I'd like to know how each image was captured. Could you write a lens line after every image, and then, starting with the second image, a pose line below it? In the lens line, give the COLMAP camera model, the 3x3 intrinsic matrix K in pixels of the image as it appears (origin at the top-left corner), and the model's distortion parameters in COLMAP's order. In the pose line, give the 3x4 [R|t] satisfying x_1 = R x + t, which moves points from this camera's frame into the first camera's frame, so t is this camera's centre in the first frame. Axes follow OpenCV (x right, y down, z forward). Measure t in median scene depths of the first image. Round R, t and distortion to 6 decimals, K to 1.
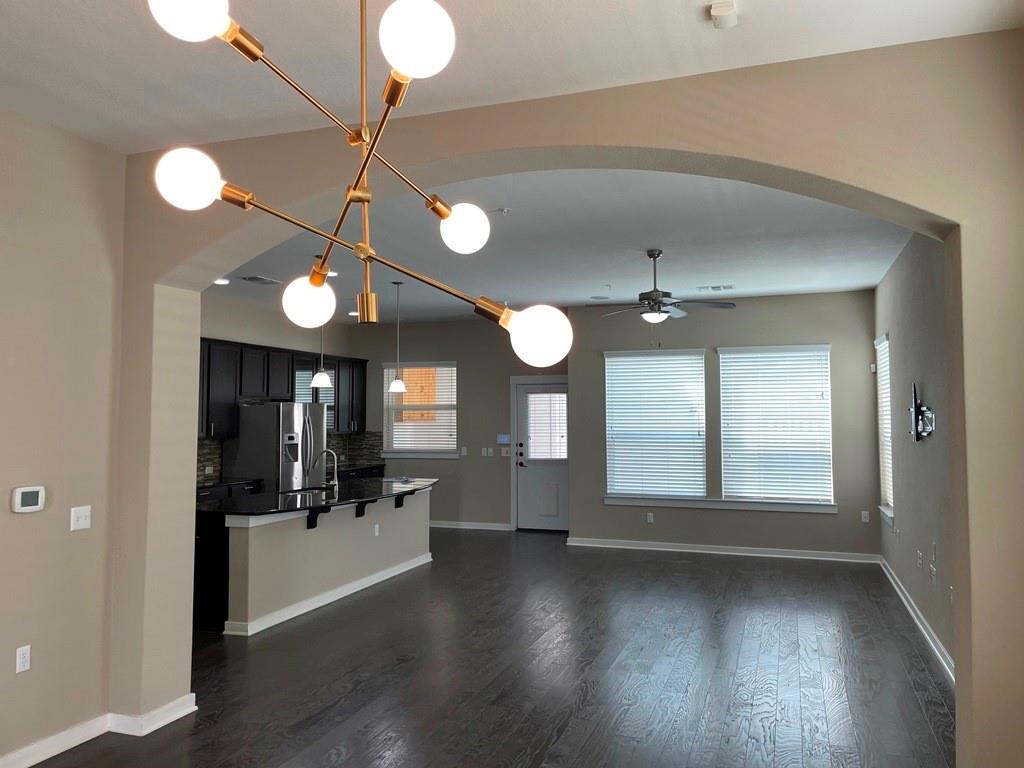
lens RADIAL K [[765.4, 0, 513.6], [0, 765.4, 385.7], [0, 0, 1]] dist [0.087062, -0.123105]
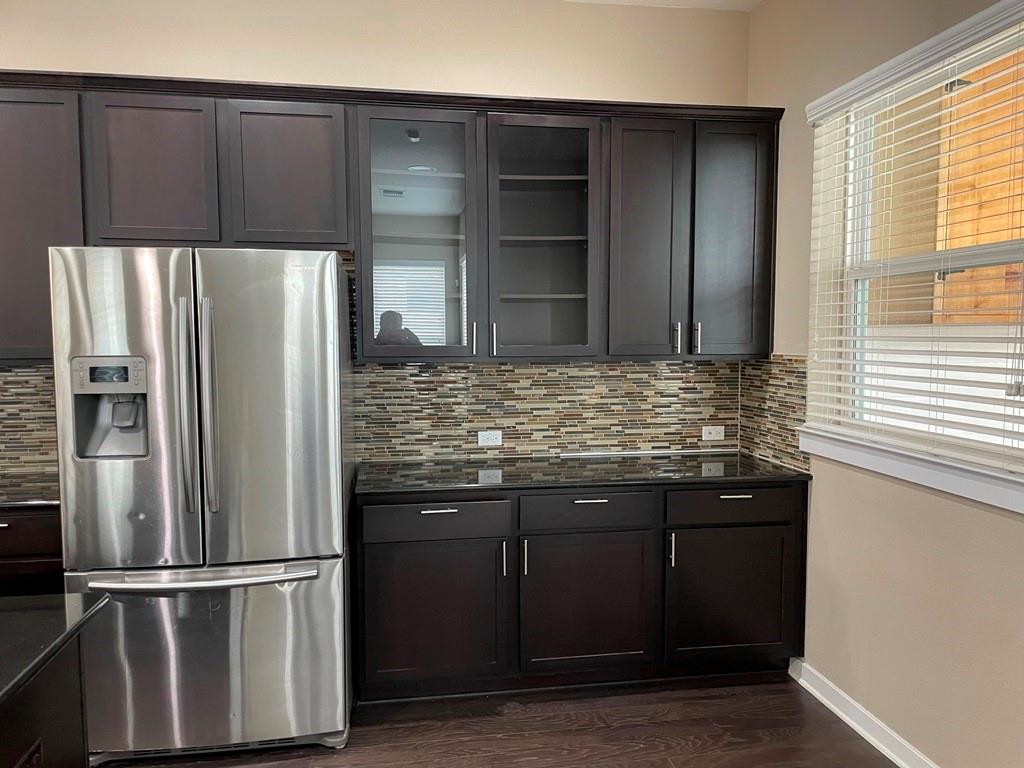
lens RADIAL K [[766.5, 0, 509.9], [0, 766.5, 393.0], [0, 0, 1]] dist [0.096086, -0.120737]
pose [[0.482217, 0.069648, -0.873279, 0.025925], [0.036339, 0.994387, 0.099373, 0.043189], [0.875298, -0.079653, 0.476979, 0.820758]]
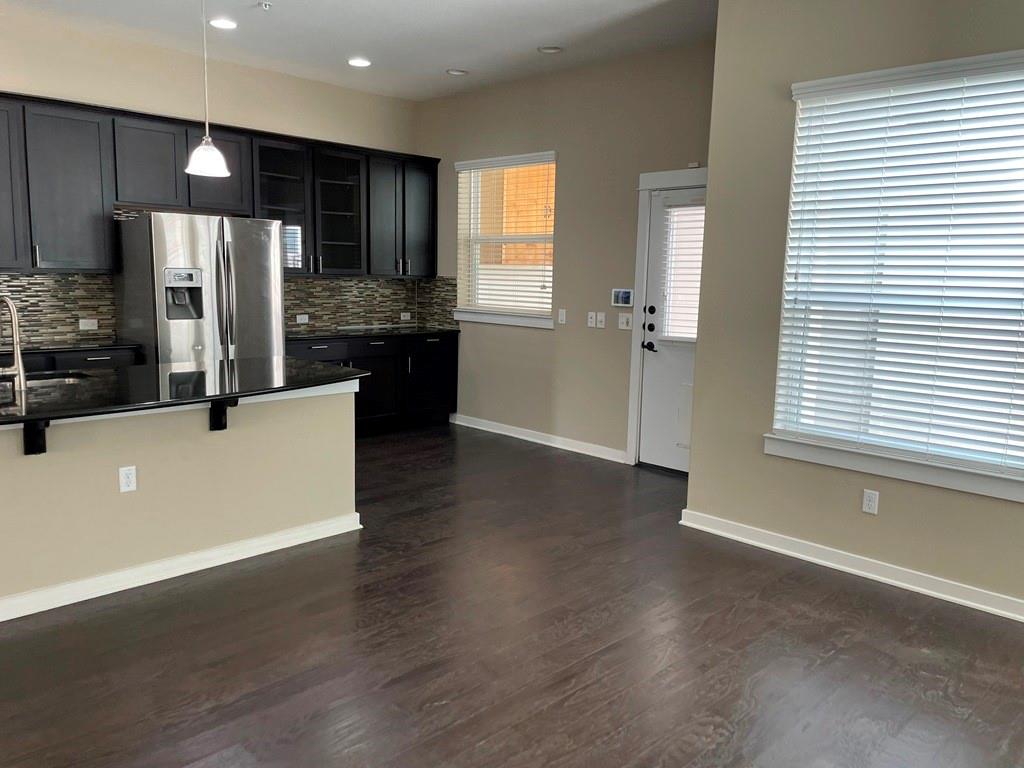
lens RADIAL K [[774.2, 0, 507.5], [0, 774.2, 381.2], [0, 0, 1]] dist [0.089725, -0.127128]
pose [[0.901457, 0.086576, -0.424123, 0.149161], [-0.009946, 0.983679, 0.179659, 0.030918], [0.432755, -0.157736, 0.887605, 0.476602]]
